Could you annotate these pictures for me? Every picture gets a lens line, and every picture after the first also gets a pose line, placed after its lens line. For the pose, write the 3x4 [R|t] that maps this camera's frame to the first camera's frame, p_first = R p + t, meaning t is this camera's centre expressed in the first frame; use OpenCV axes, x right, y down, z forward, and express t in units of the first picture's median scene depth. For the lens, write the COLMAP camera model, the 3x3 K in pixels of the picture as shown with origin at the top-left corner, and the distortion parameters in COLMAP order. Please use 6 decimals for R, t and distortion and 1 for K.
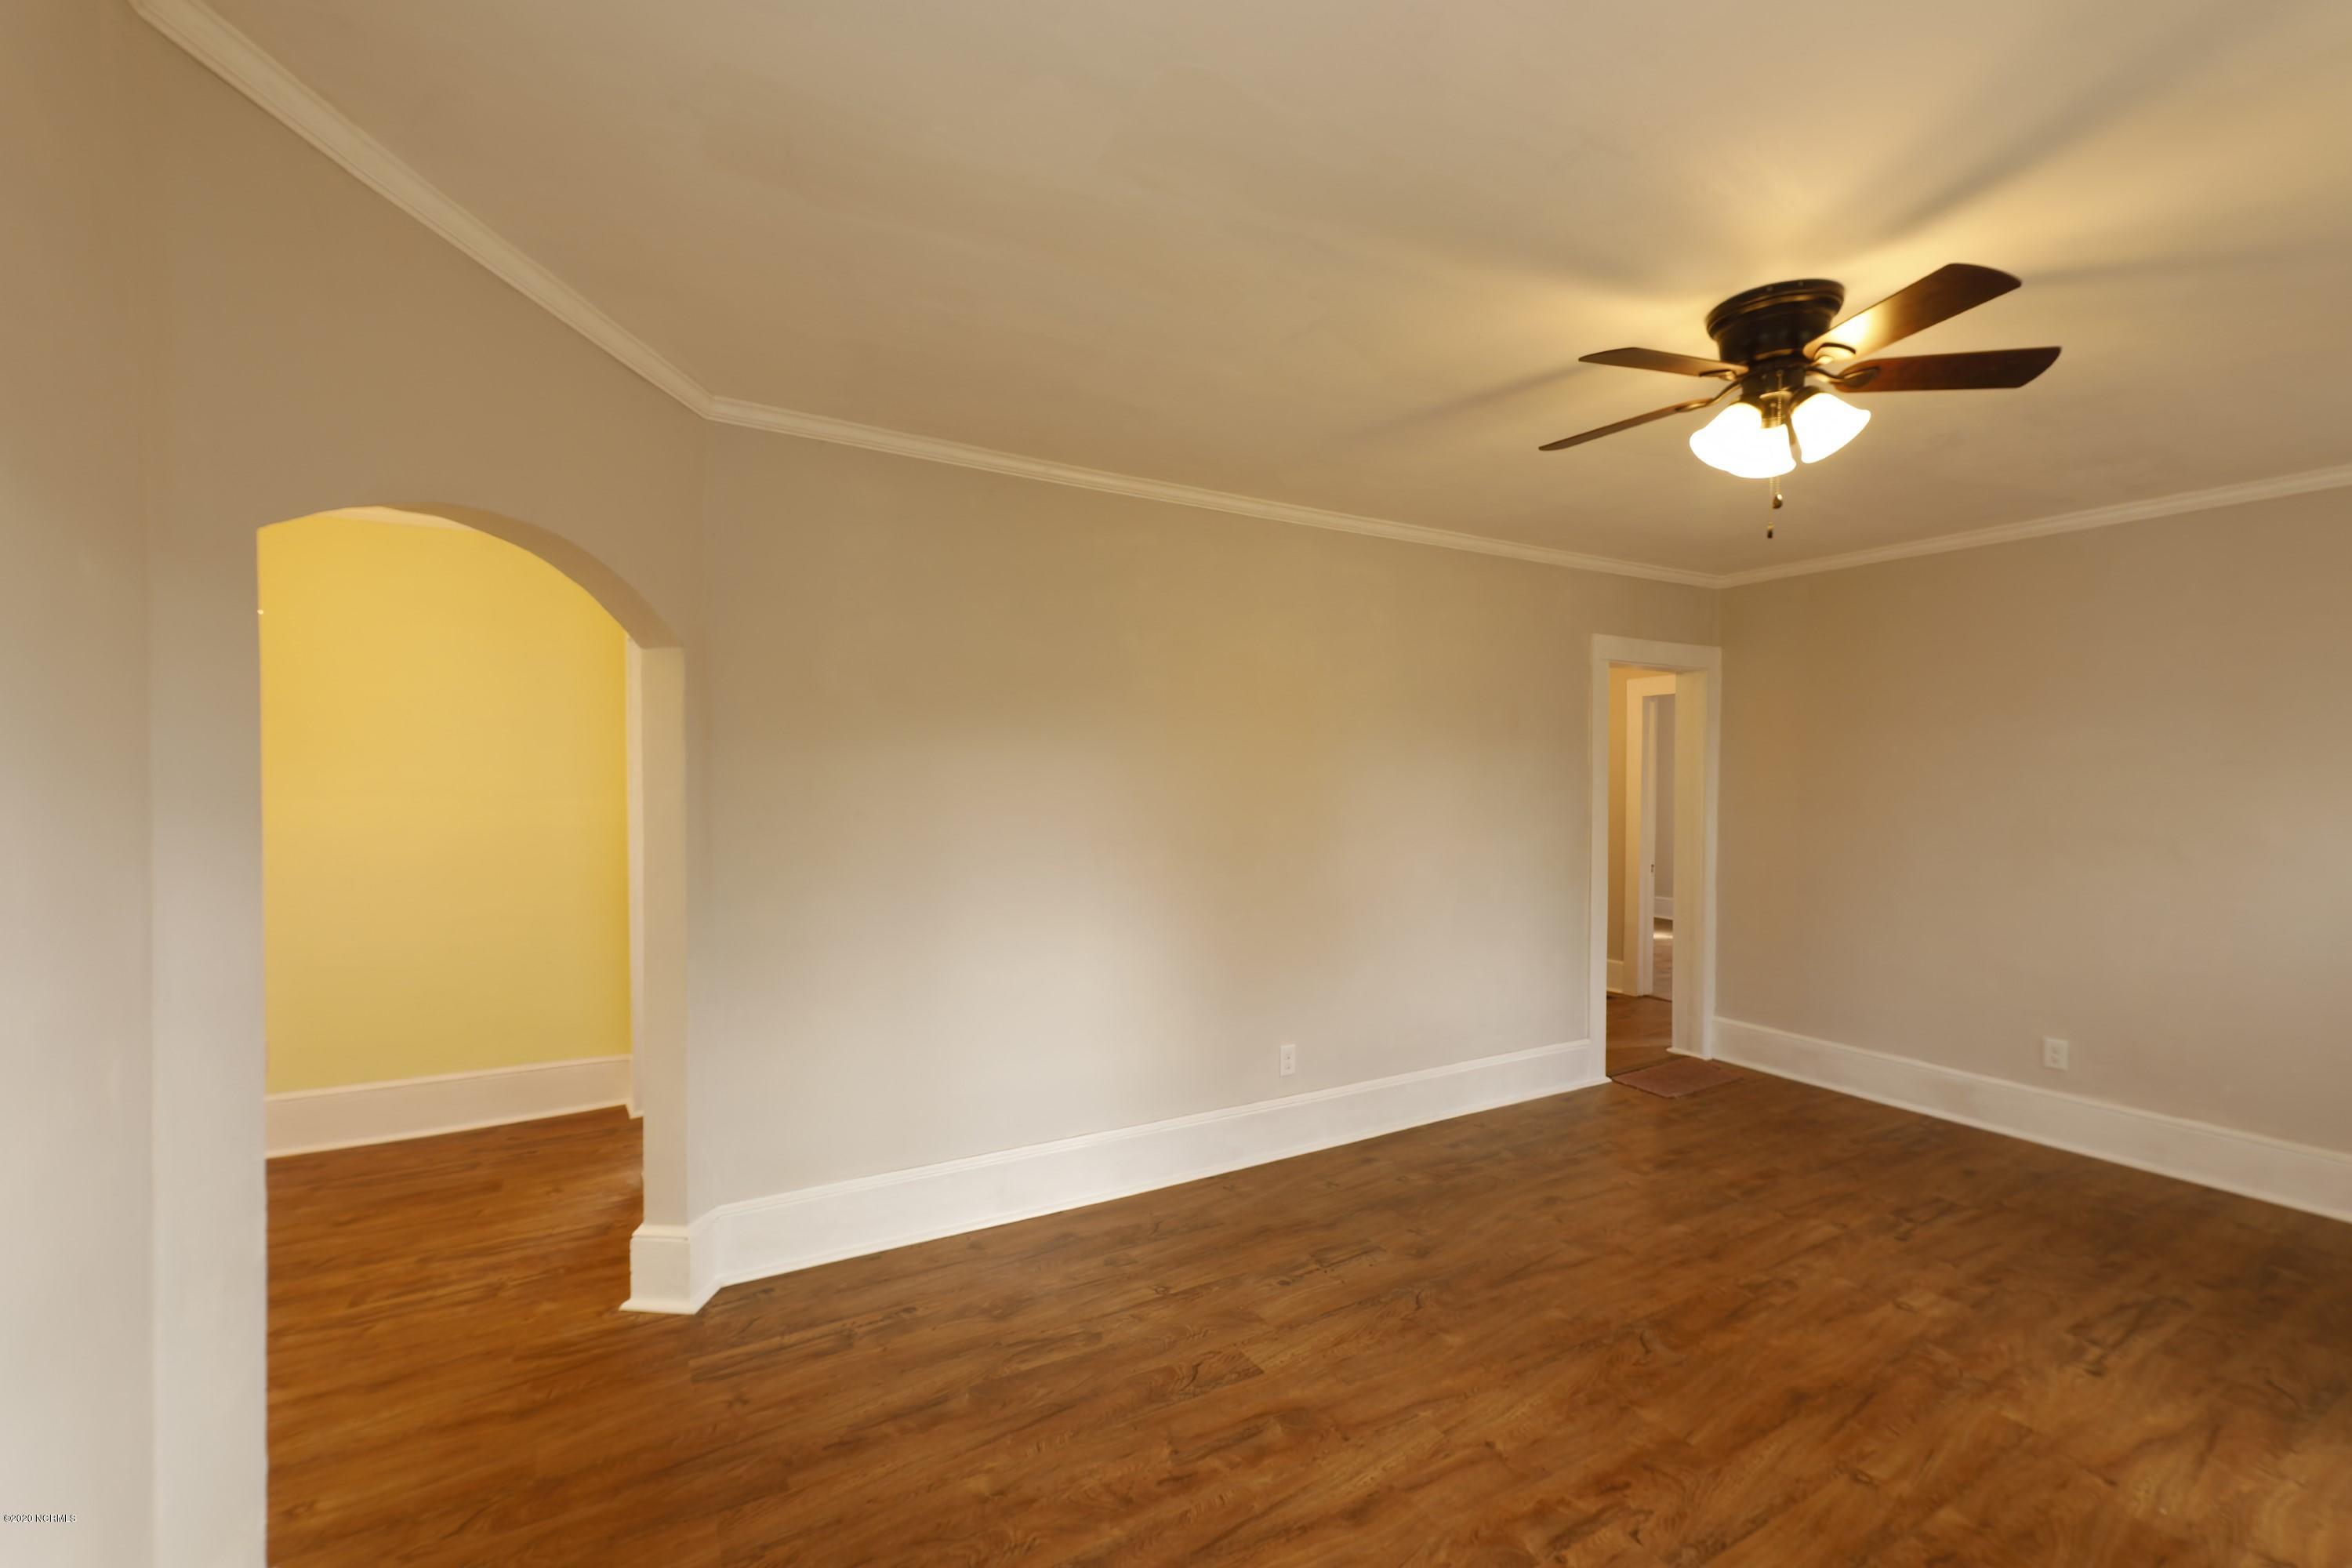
lens RADIAL K [[997.2, 0, 1185.4], [0, 997.2, 789.3], [0, 0, 1]] dist [0.007421, -0.001533]
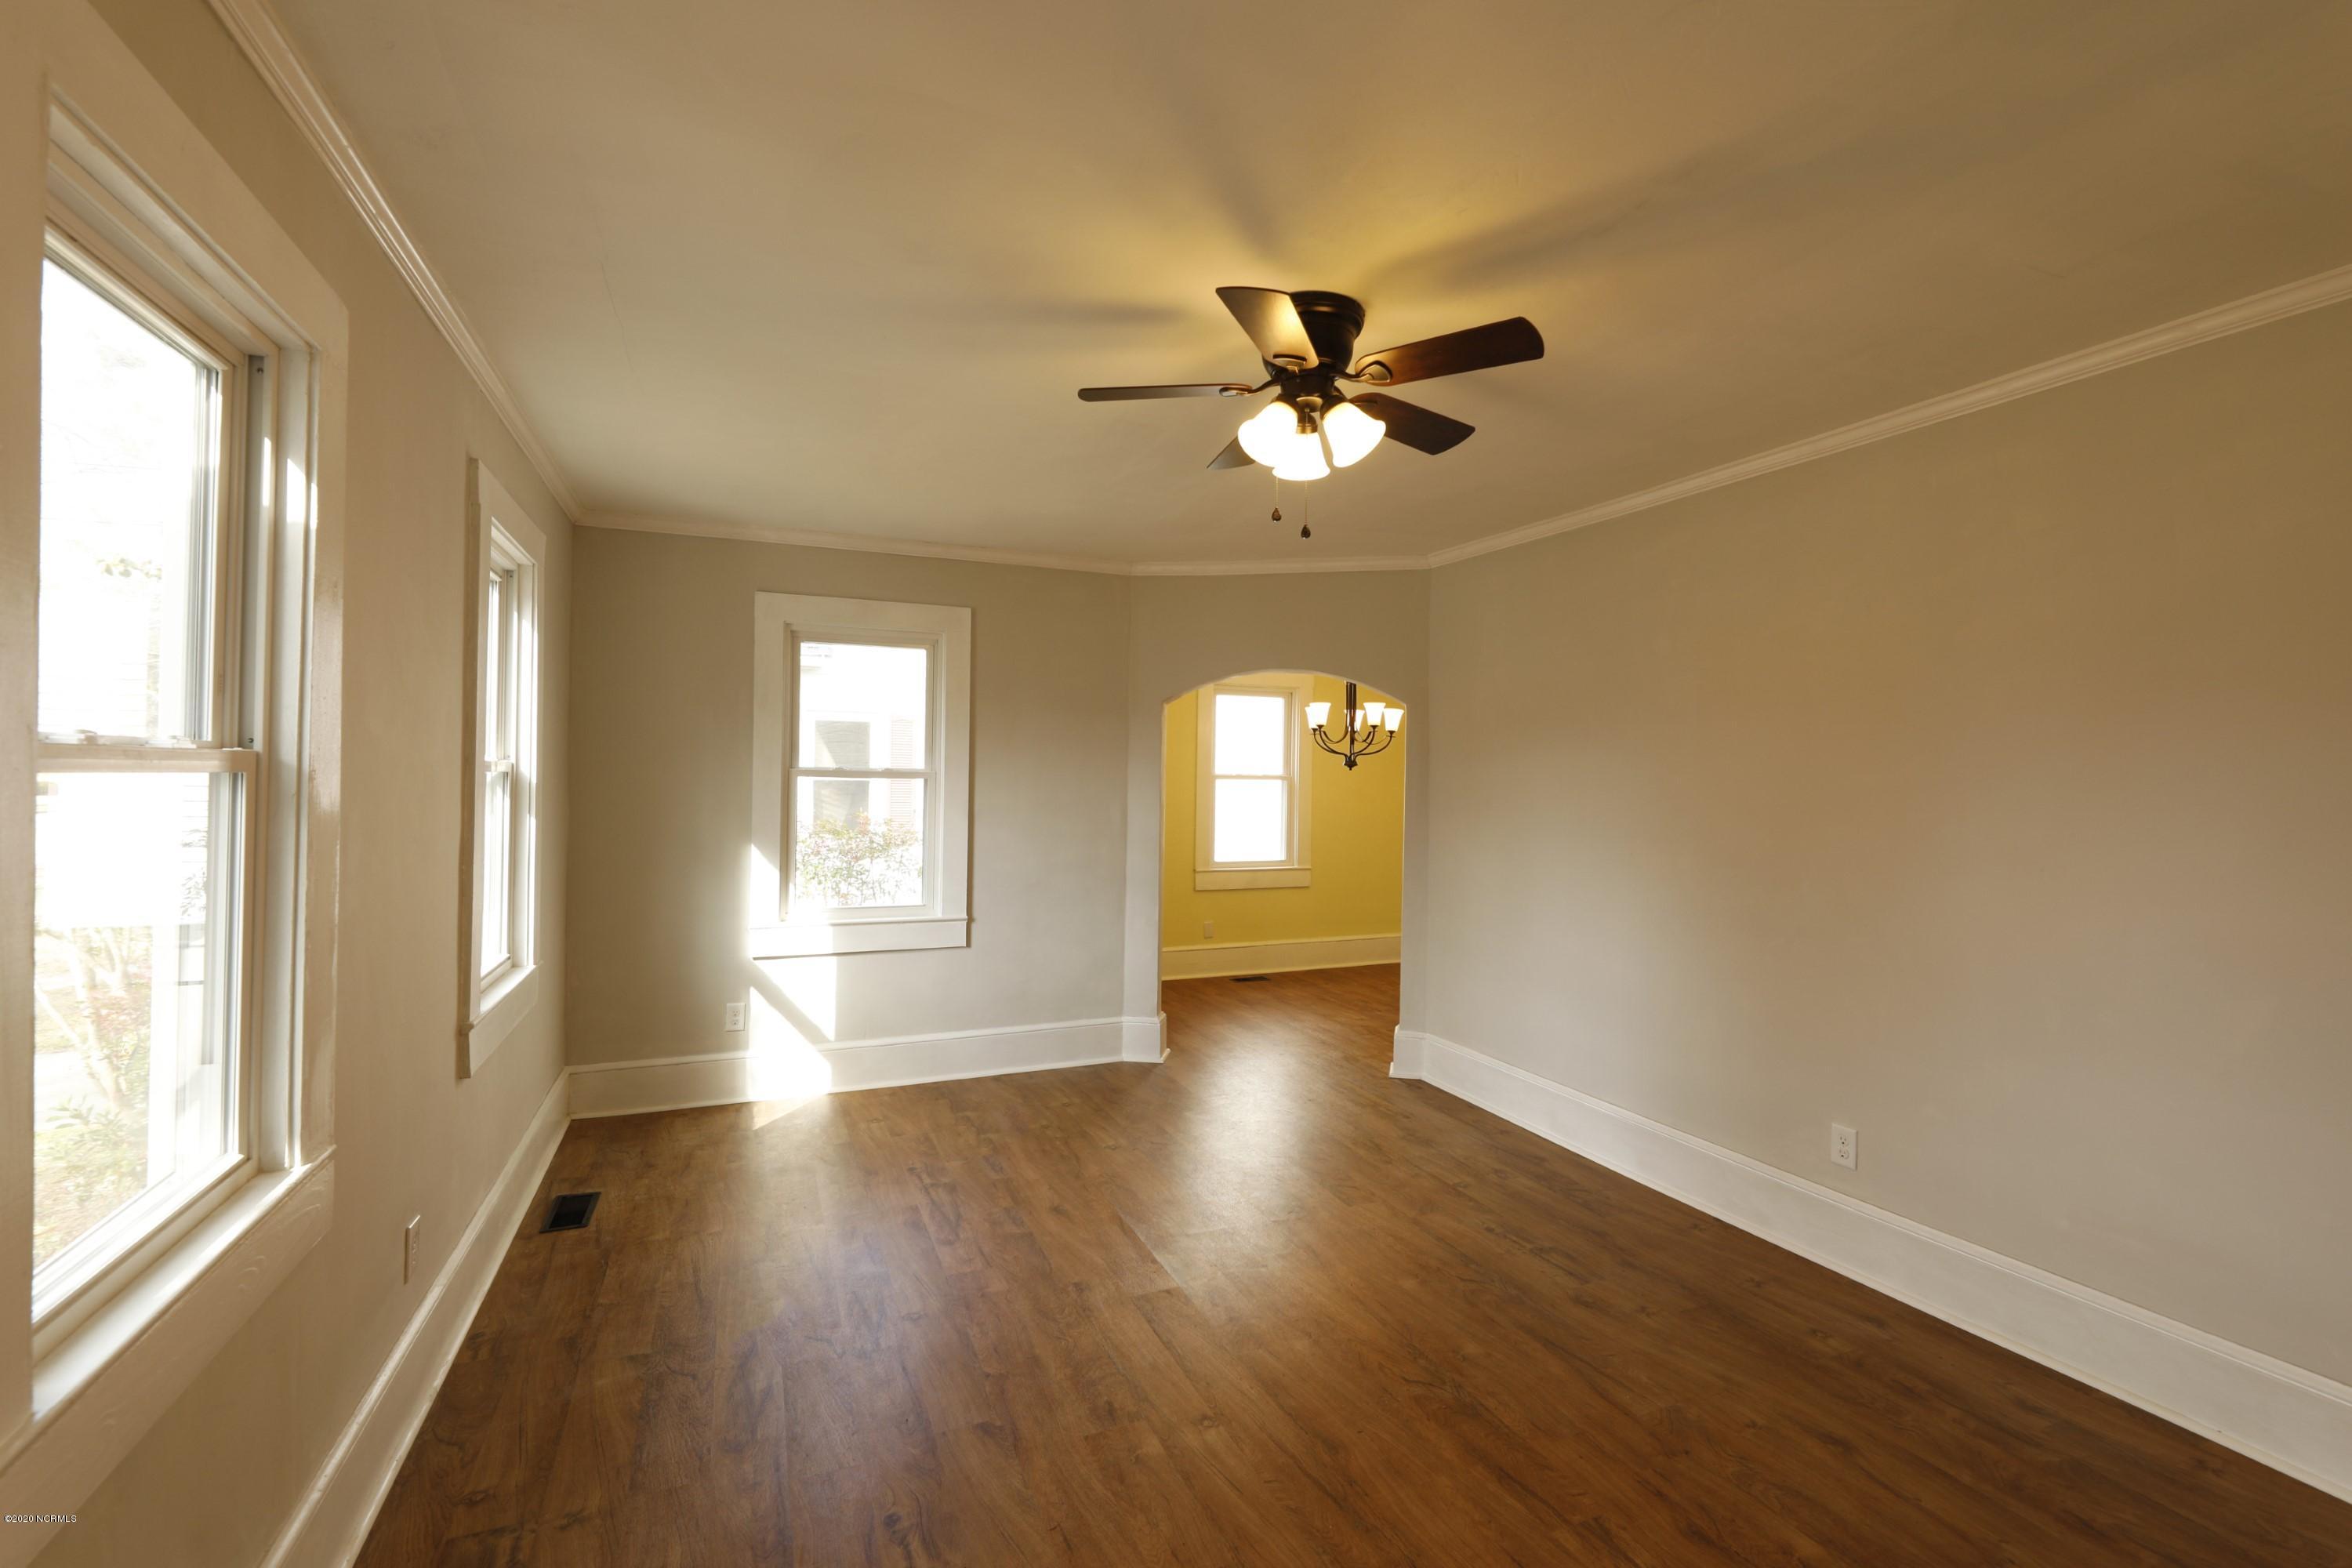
lens RADIAL K [[1025.8, 0, 1171.9], [0, 1025.8, 786.6], [0, 0, 1]] dist [-0.000842, -0.000019]
pose [[-0.145498, 0.001600, -0.989357, 1.207275], [-0.015187, 0.999877, 0.003850, -0.000537], [0.989242, 0.015585, -0.145456, 0.757598]]
